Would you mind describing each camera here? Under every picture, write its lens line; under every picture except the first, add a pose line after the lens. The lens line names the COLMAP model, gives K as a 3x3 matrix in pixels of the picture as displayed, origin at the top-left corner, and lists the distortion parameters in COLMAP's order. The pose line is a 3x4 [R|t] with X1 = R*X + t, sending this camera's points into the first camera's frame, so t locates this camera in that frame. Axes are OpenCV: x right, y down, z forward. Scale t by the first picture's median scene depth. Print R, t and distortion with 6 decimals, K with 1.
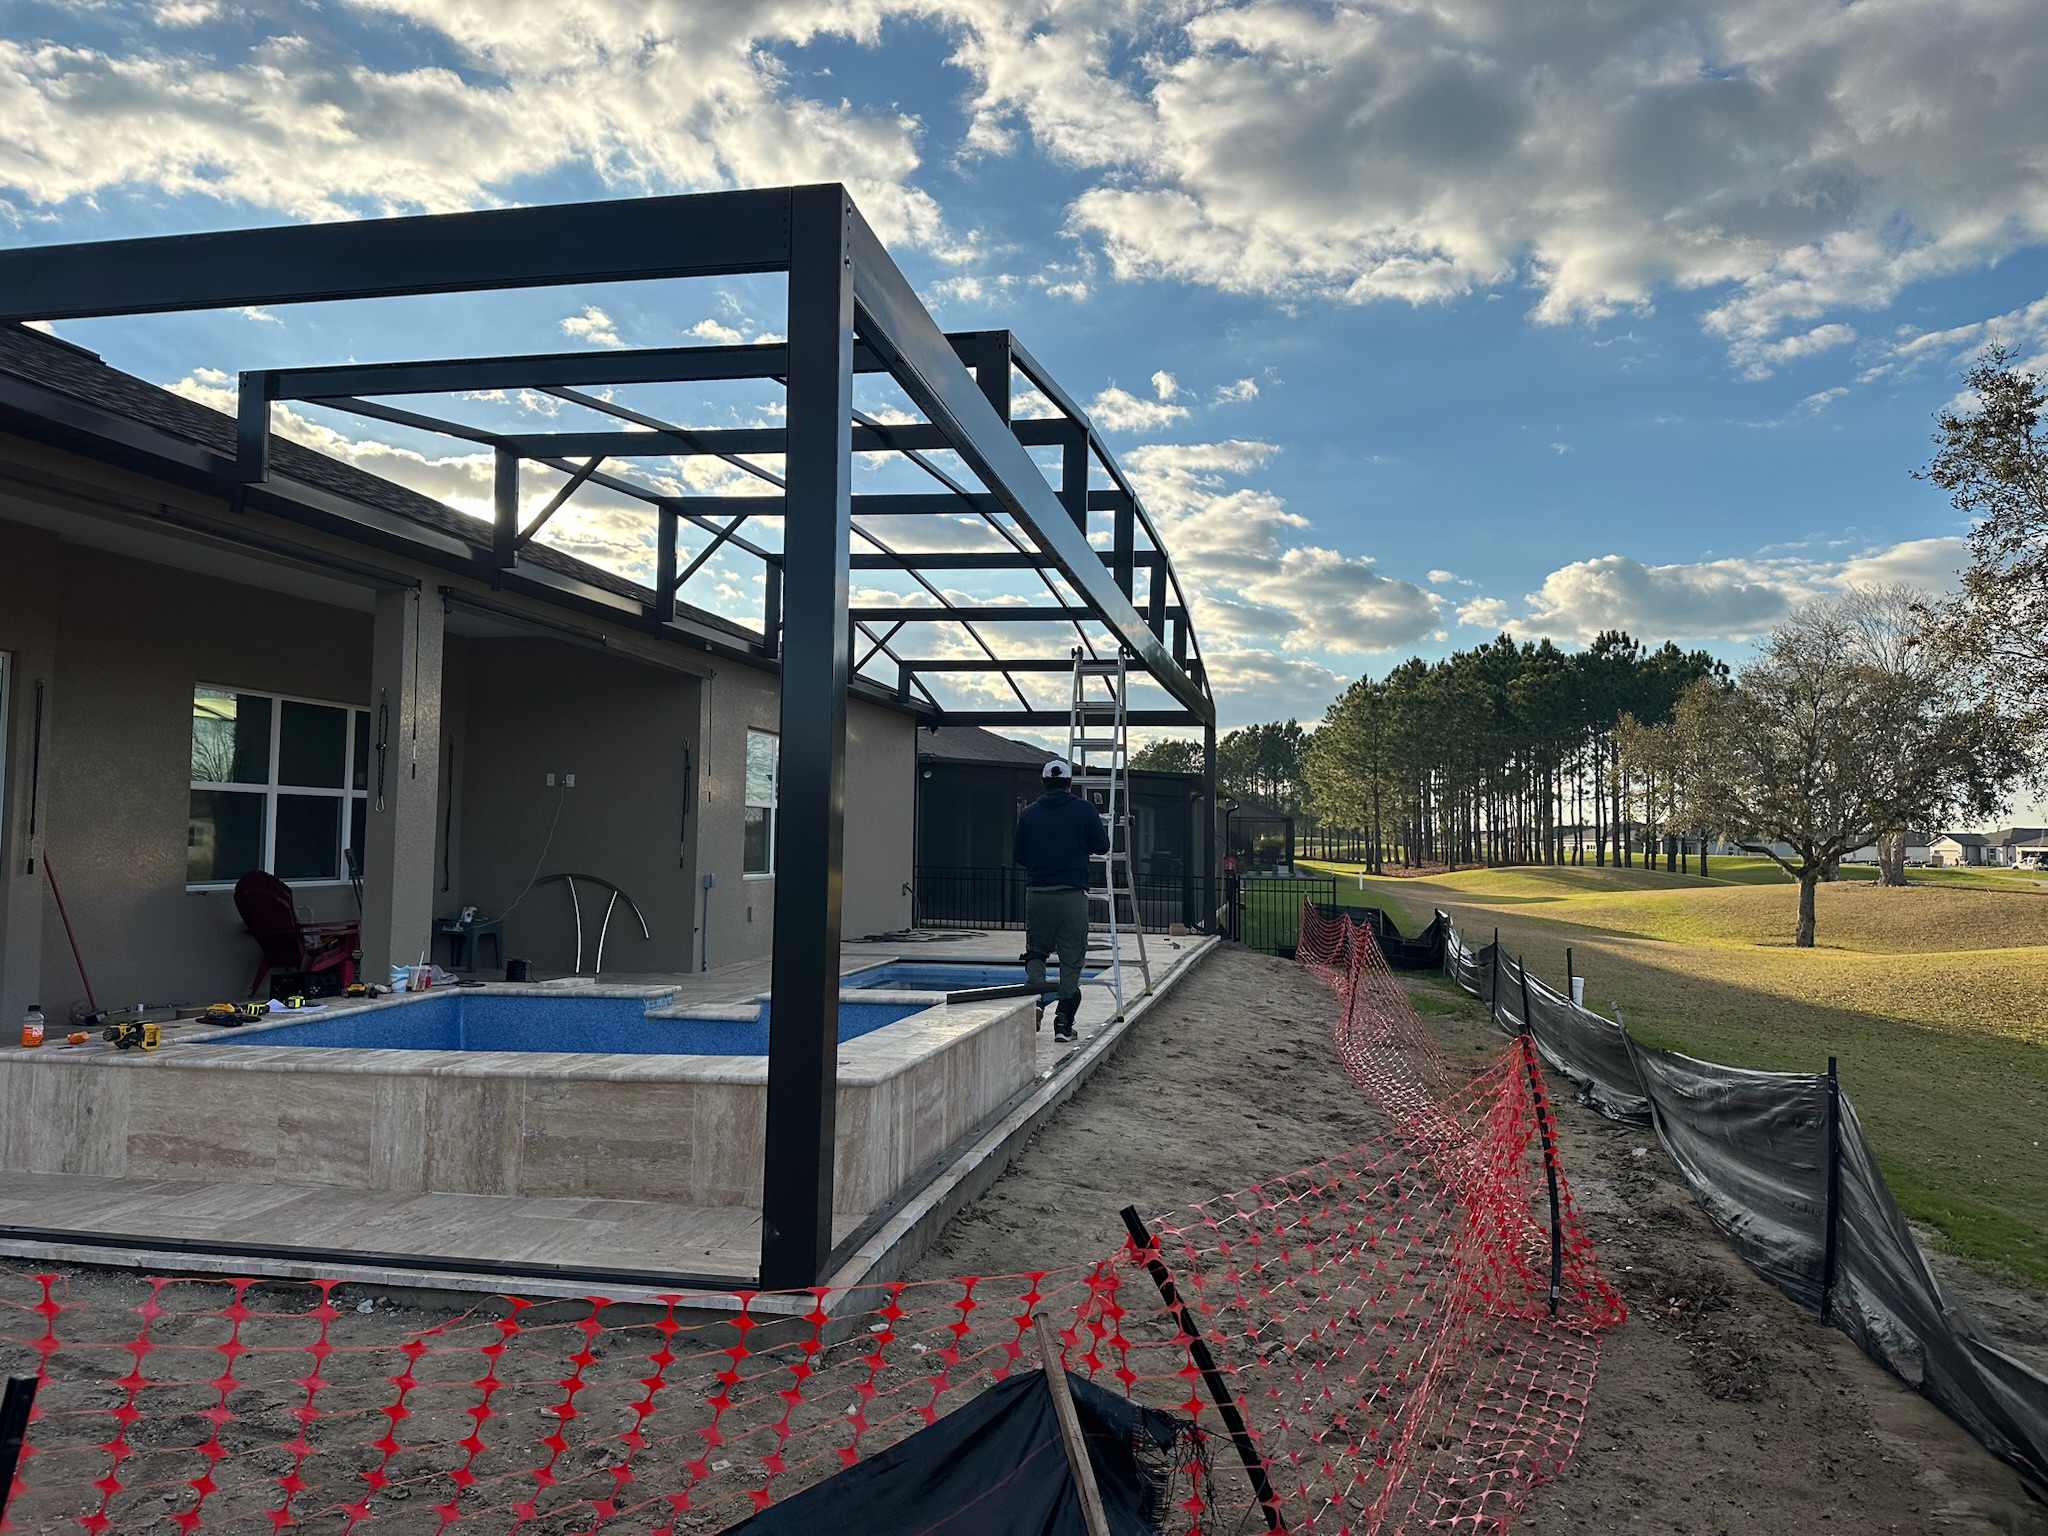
lens RADIAL K [[1449.0, 0, 1019.5], [0, 1449.0, 769.0], [0, 0, 1]] dist [0.050343, -0.044096]
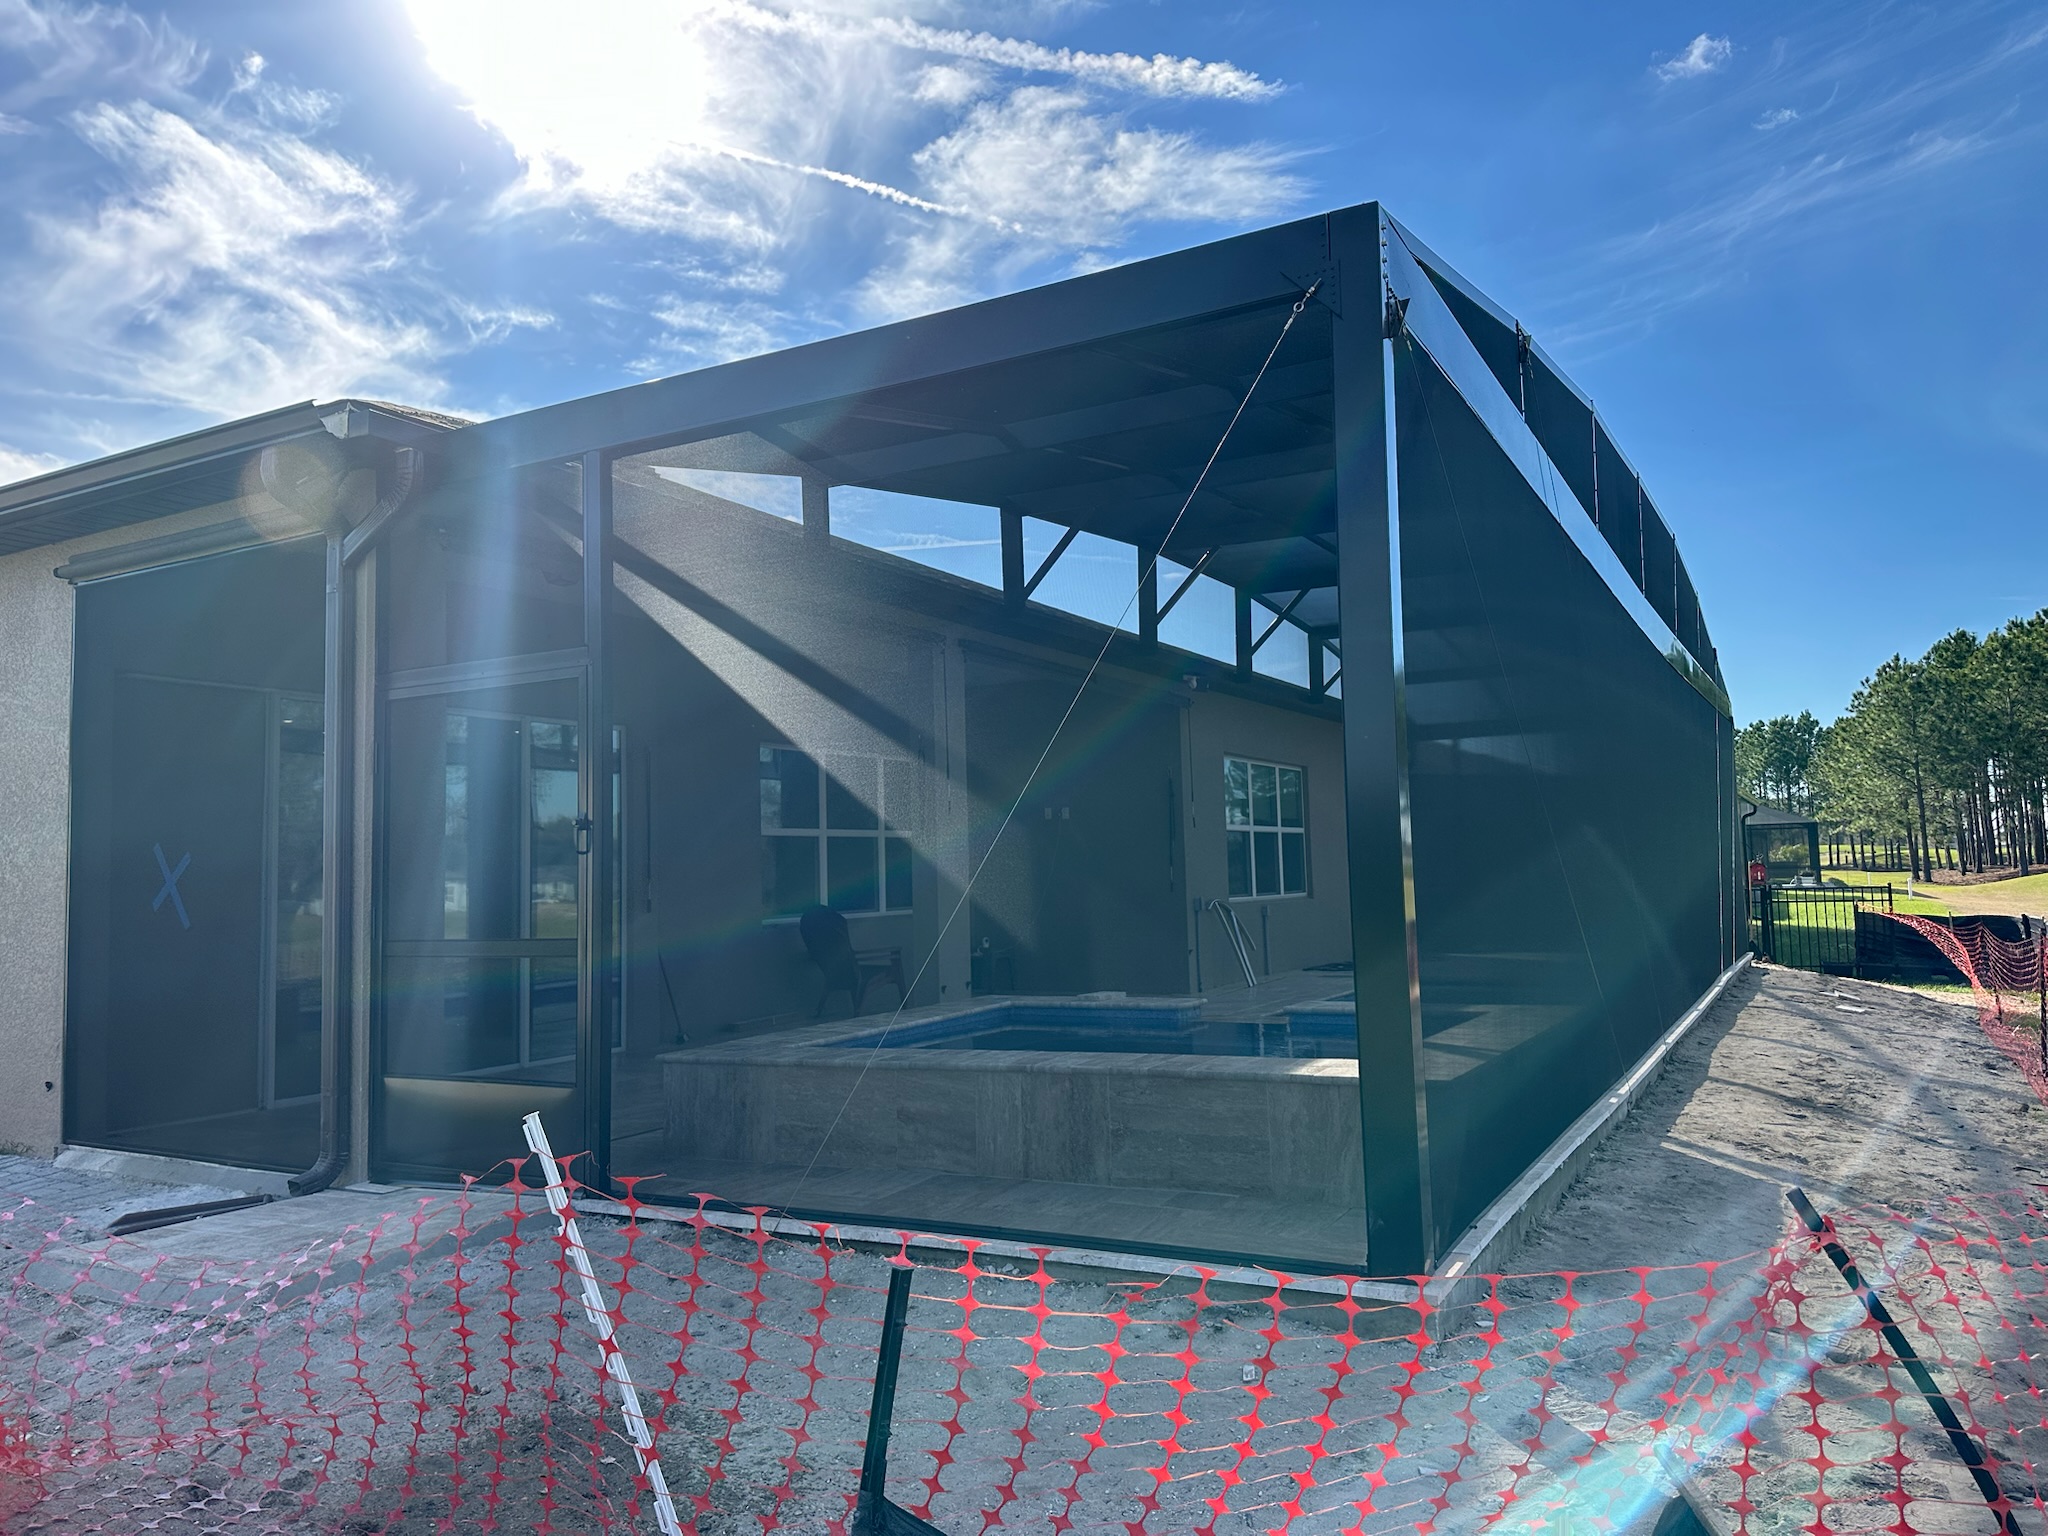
lens RADIAL K [[1452.8, 0, 1027.5], [0, 1452.8, 751.7], [0, 0, 1]] dist [0.060133, -0.061981]
pose [[0.953200, -0.064037, -0.295481, -0.034624], [0.054481, 0.997694, -0.040470, 0.007620], [0.297391, 0.022478, 0.954491, -0.028552]]
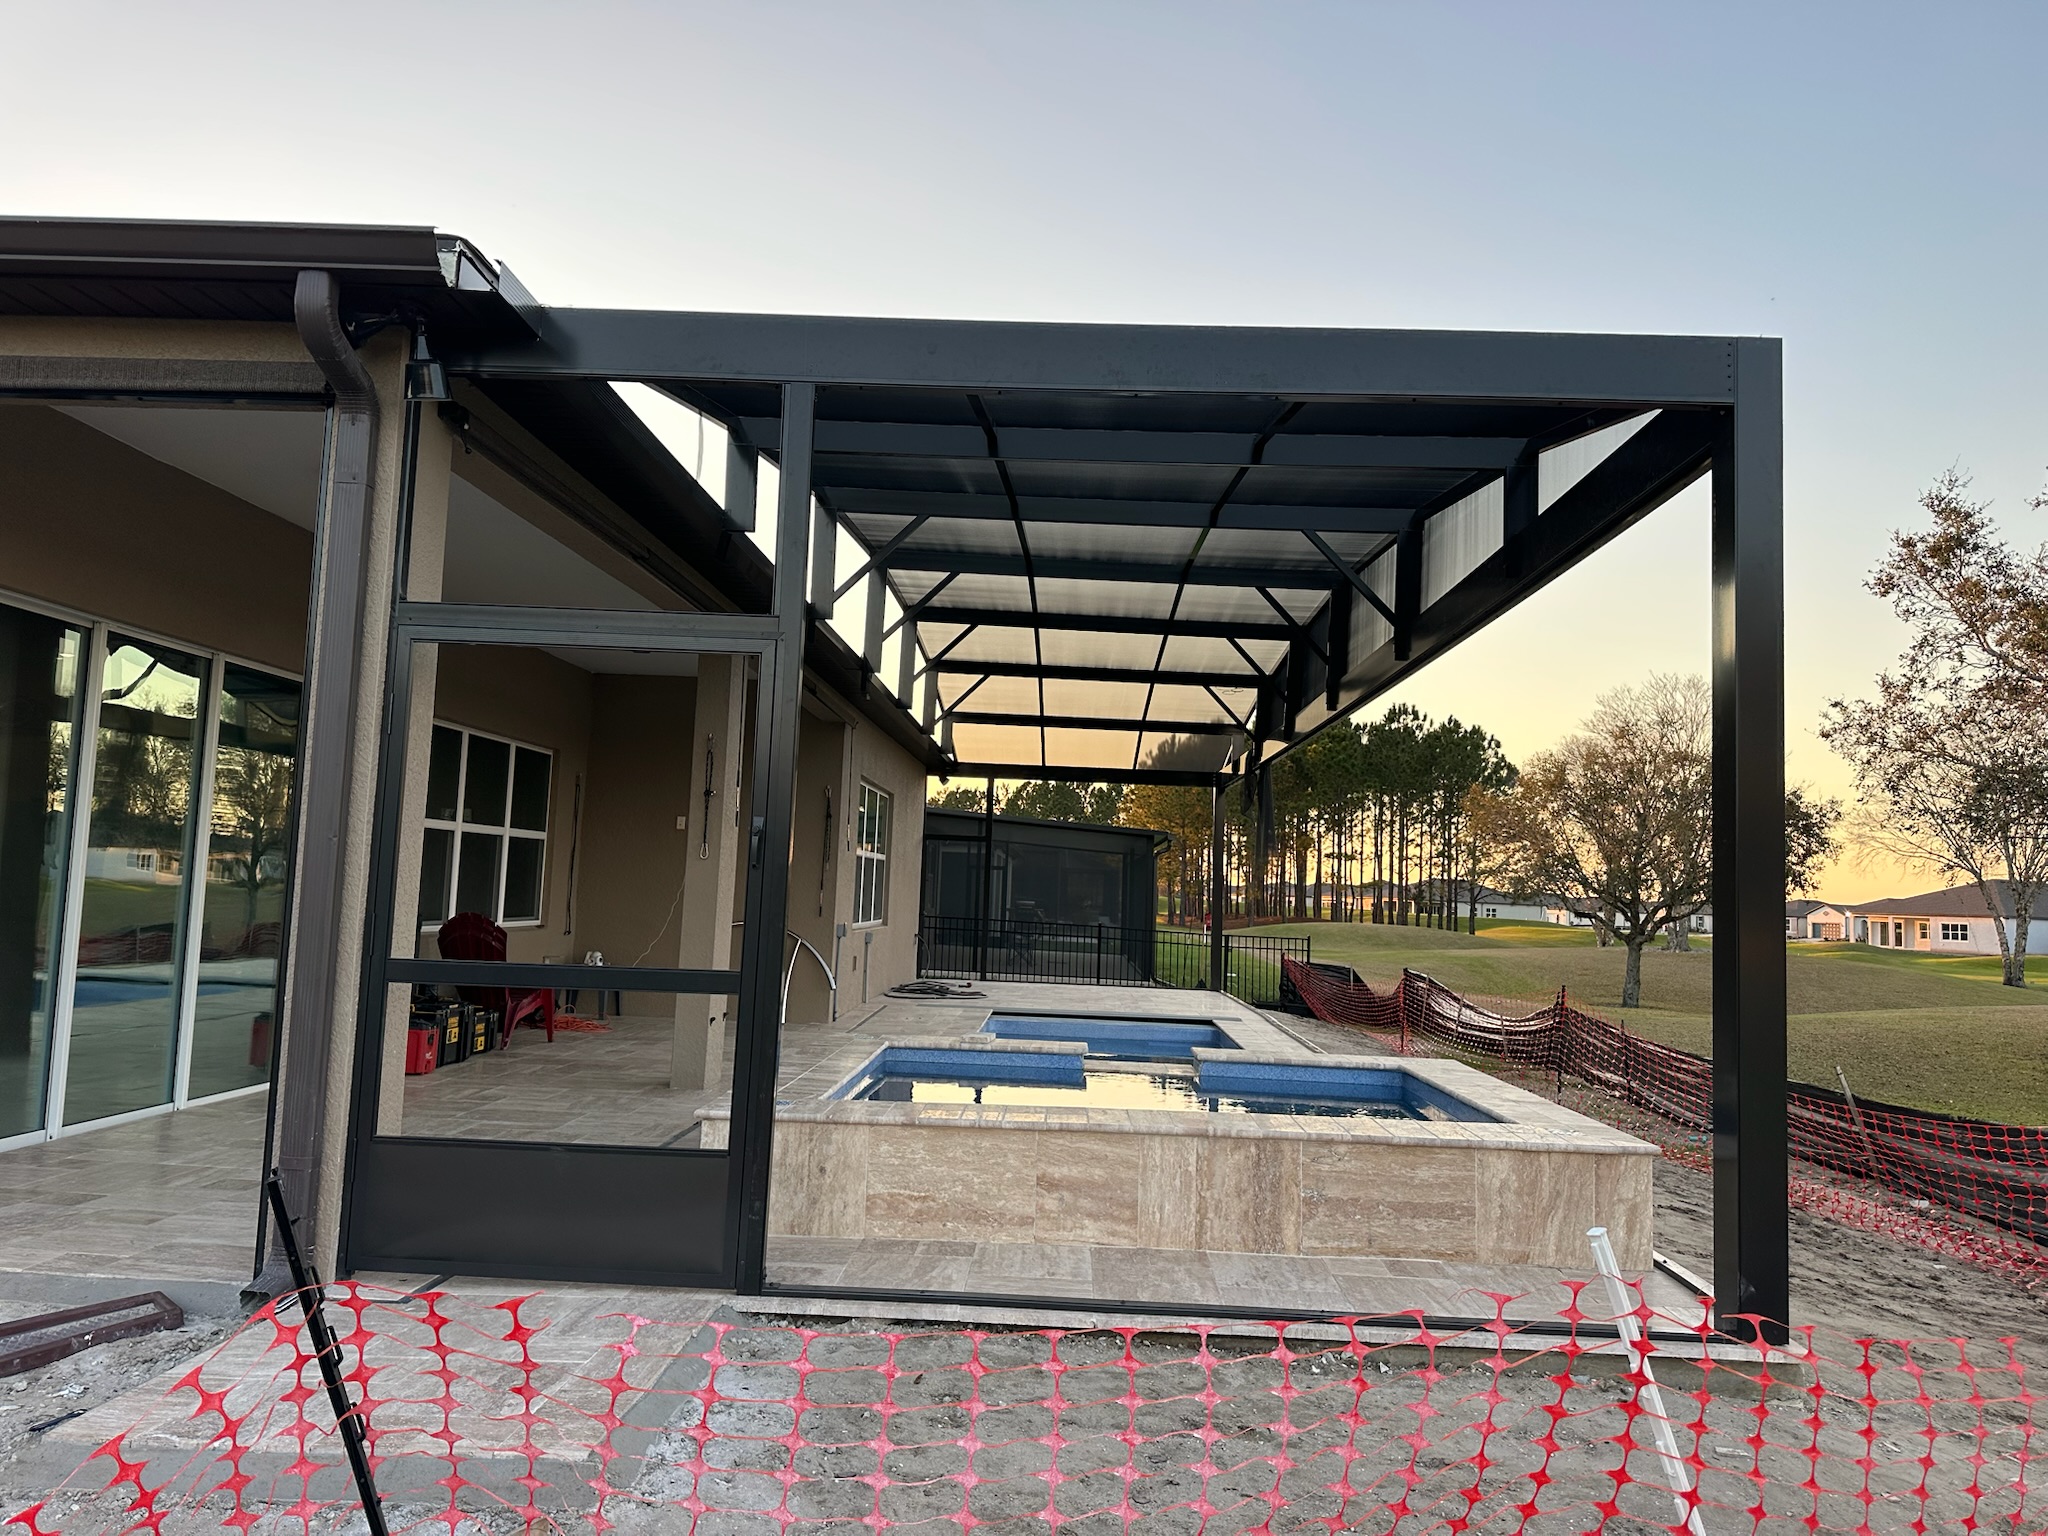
lens RADIAL K [[1452.8, 0, 1015.3], [0, 1452.8, 766.4], [0, 0, 1]] dist [0.060133, -0.061981]
pose [[0.986145, 0.042310, 0.160402, -0.401730], [-0.037114, 0.998689, -0.035256, -0.006054], [-0.161683, 0.028814, 0.986422, -0.003402]]
